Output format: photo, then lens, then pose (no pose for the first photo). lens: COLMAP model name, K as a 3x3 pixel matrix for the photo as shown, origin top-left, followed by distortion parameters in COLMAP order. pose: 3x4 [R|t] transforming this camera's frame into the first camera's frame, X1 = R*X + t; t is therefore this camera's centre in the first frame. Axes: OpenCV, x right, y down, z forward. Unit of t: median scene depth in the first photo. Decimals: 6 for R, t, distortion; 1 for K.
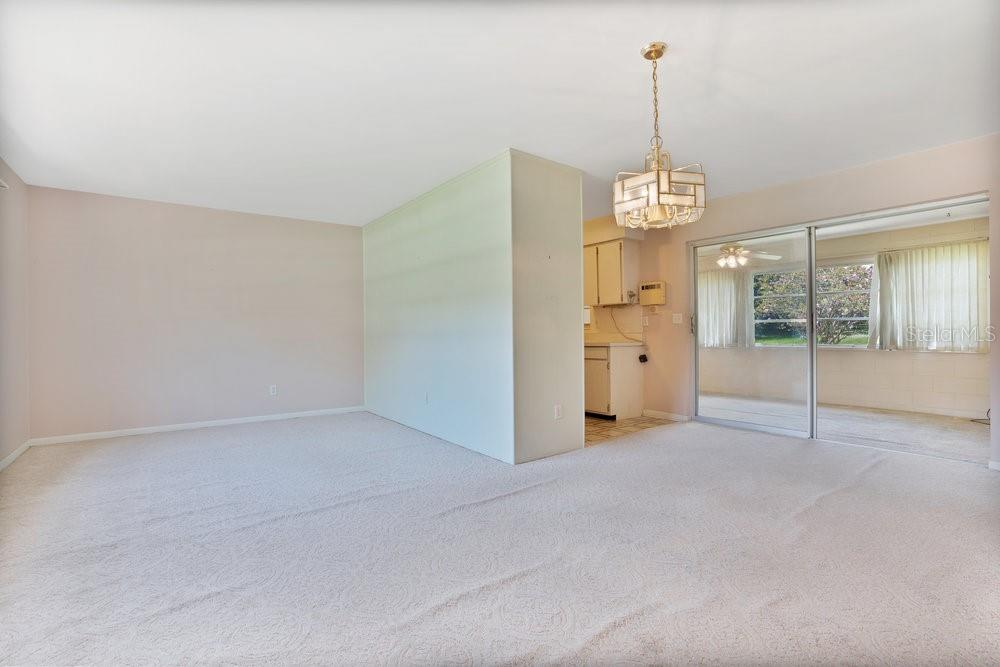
lens RADIAL K [[464.4, 0, 493.2], [0, 464.4, 333.0], [0, 0, 1]] dist [-0.065366, 0.022547]
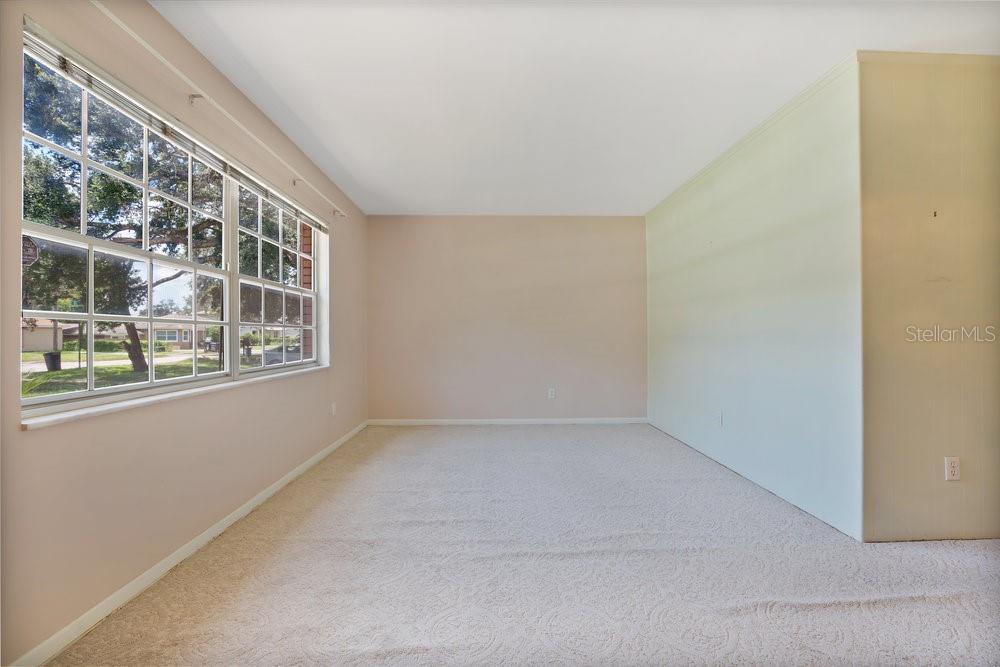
lens RADIAL K [[464.4, 0, 493.2], [0, 464.4, 333.0], [0, 0, 1]] dist [-0.065366, 0.022547]
pose [[0.815937, 0.003304, -0.578132, -0.019583], [-0.005793, 0.999980, -0.002461, -0.002027], [0.578112, 0.005357, 0.815940, 0.233106]]
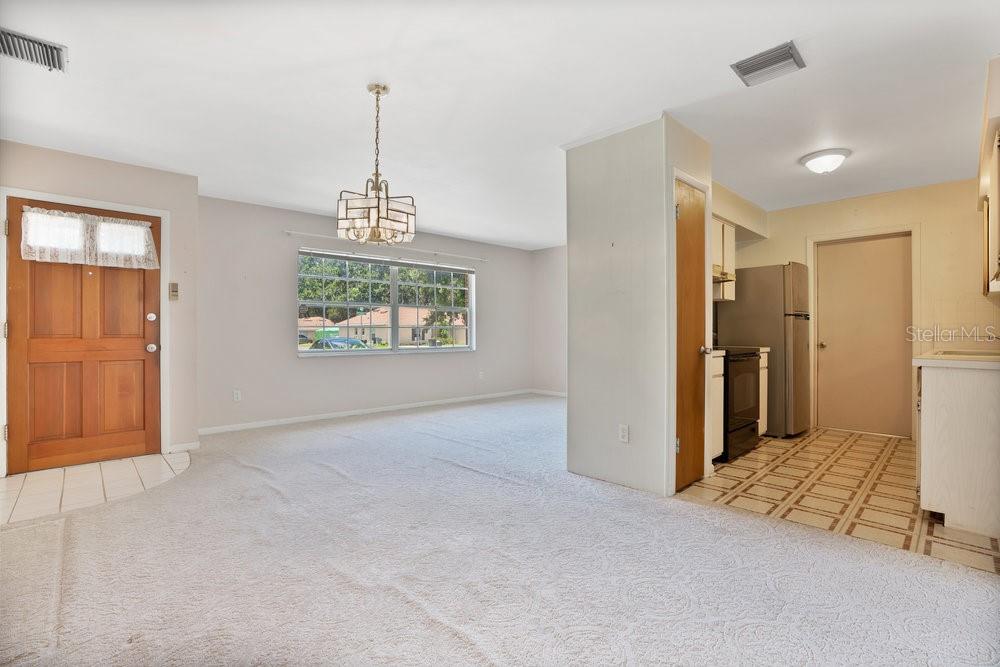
lens RADIAL K [[464.4, 0, 493.2], [0, 464.4, 333.0], [0, 0, 1]] dist [-0.065366, 0.022547]
pose [[0.112412, 0.008492, -0.993625, 1.179028], [-0.002083, 0.999963, 0.008310, -0.014155], [0.993660, 0.001136, 0.112425, 0.880826]]
